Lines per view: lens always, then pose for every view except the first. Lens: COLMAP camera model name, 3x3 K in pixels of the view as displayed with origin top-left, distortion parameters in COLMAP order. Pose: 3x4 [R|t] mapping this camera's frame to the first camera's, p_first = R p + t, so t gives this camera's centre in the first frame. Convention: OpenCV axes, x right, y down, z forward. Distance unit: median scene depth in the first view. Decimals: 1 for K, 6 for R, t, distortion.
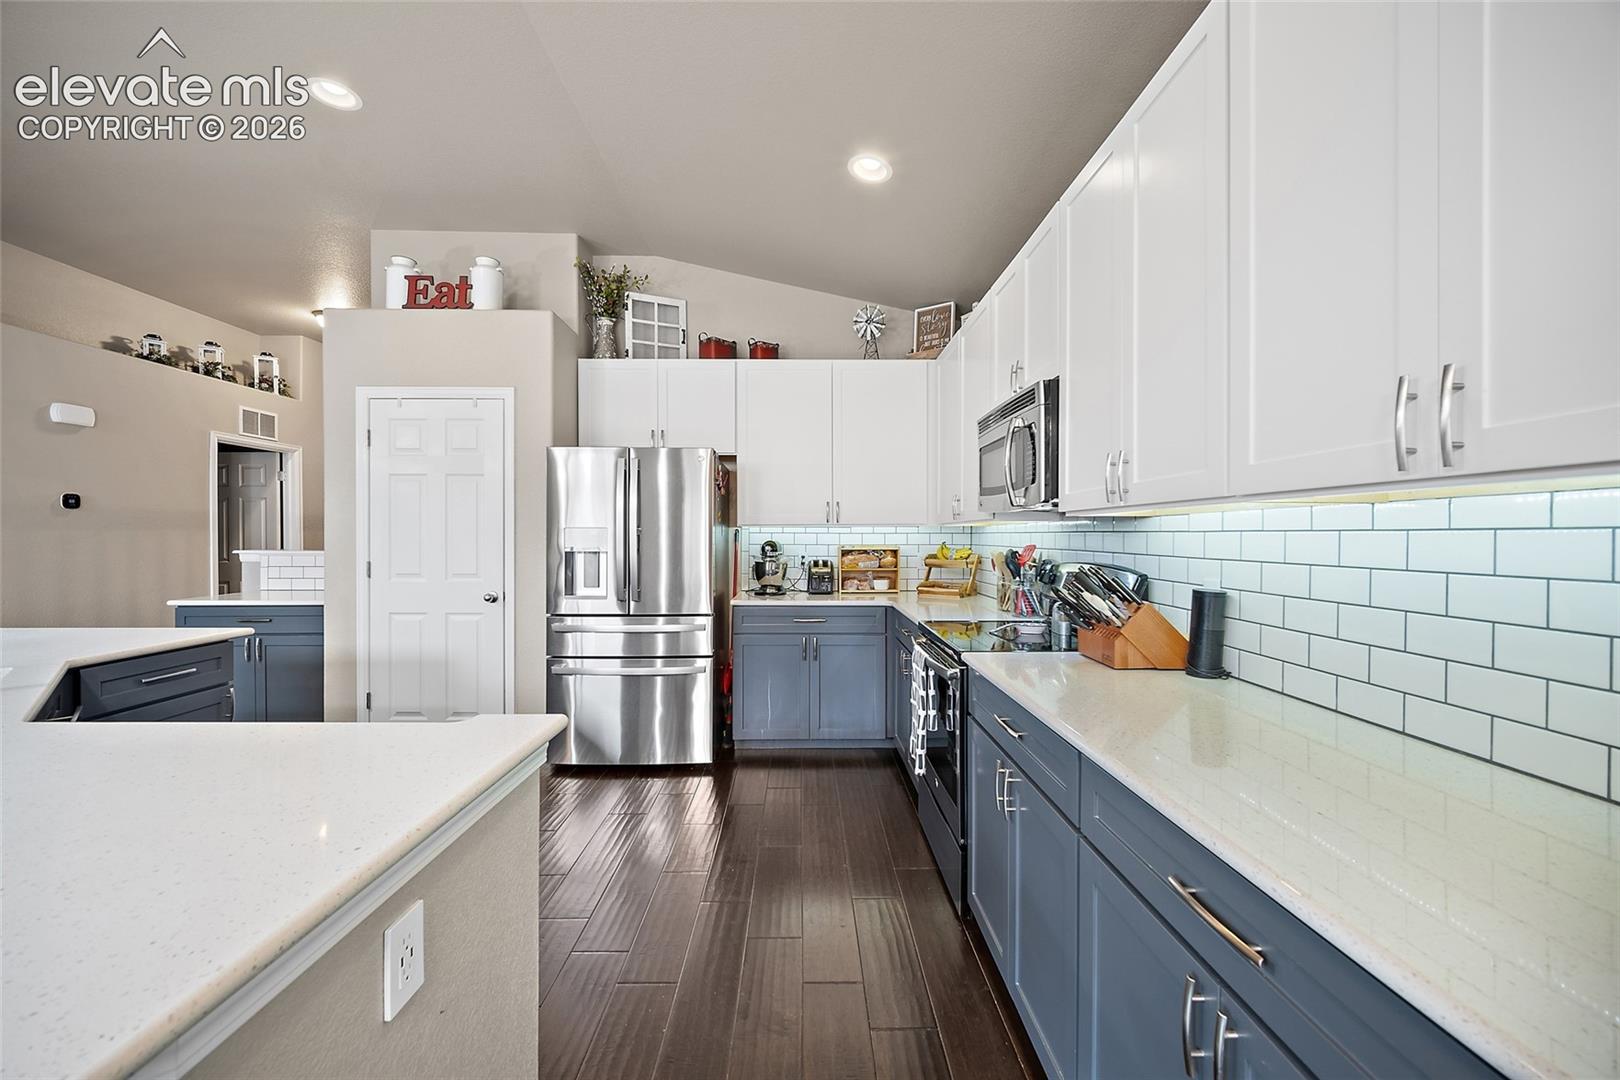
lens RADIAL K [[637.4, 0, 808.0], [0, 637.4, 541.0], [0, 0, 1]] dist [-0.002454, -0.000109]
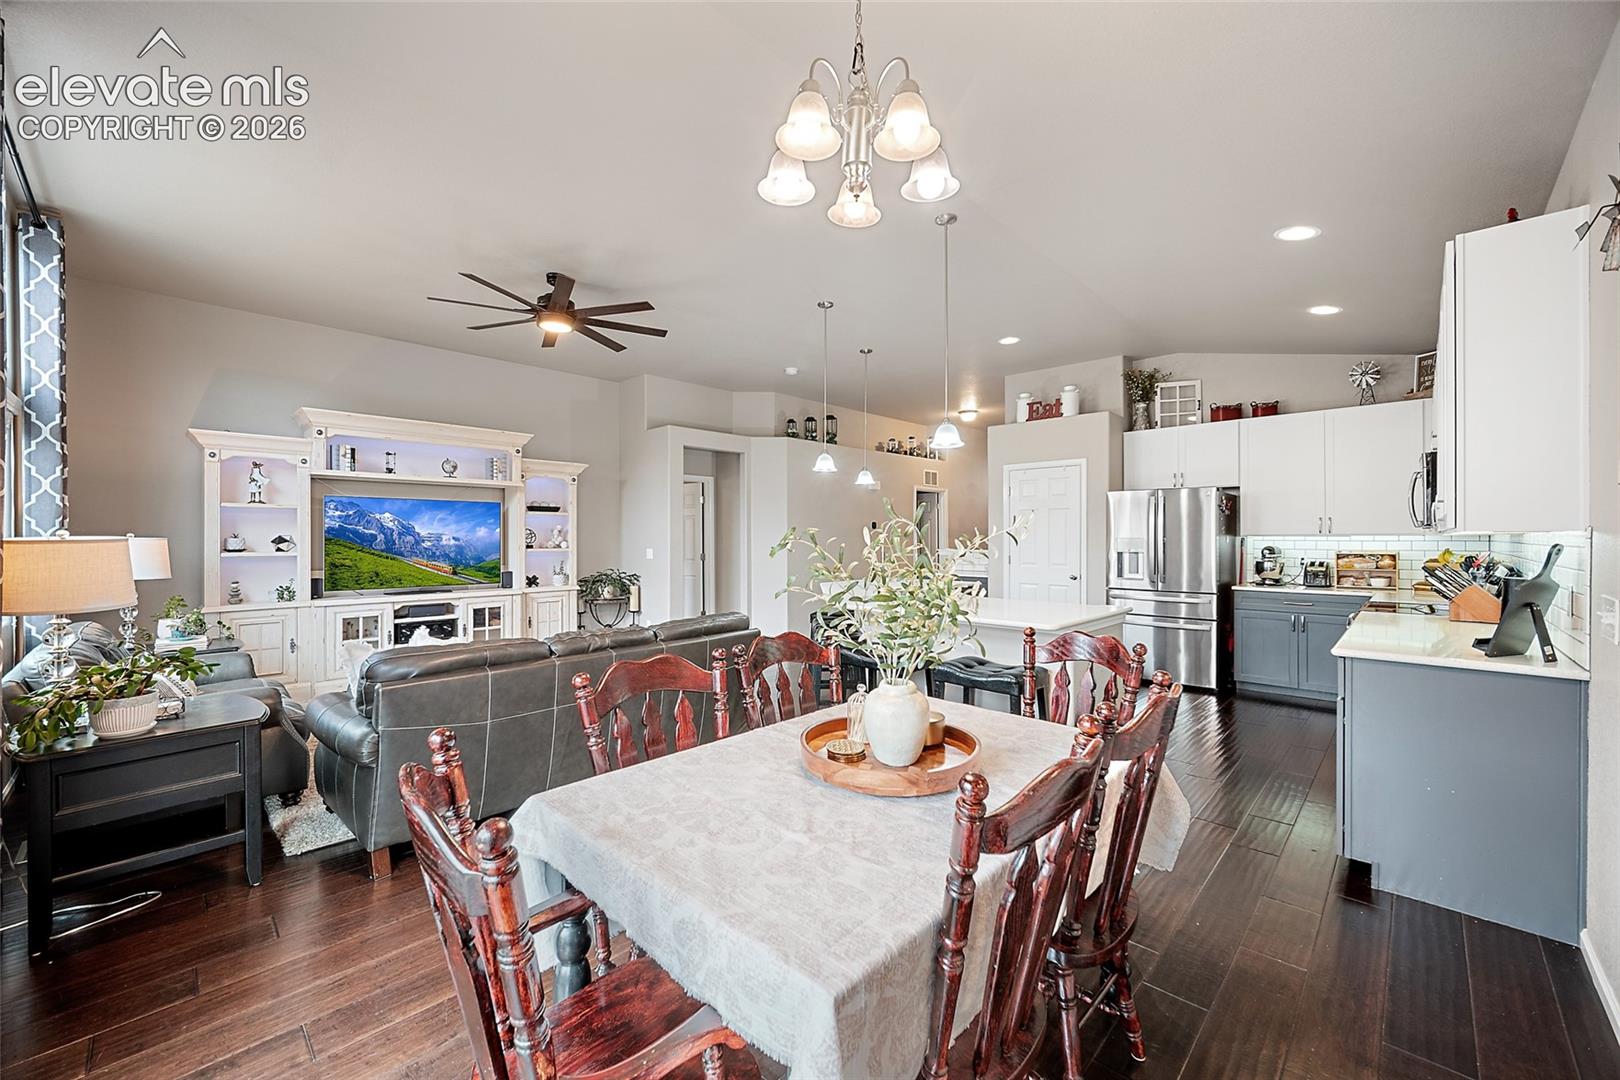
lens RADIAL K [[637.4, 0, 813.0], [0, 637.4, 537.4], [0, 0, 1]] dist [-0.002454, -0.000109]
pose [[0.714252, -0.003259, -0.699881, 0.199194], [-0.005395, 0.999934, -0.010162, -0.000616], [0.699868, 0.011034, 0.714187, -0.678515]]
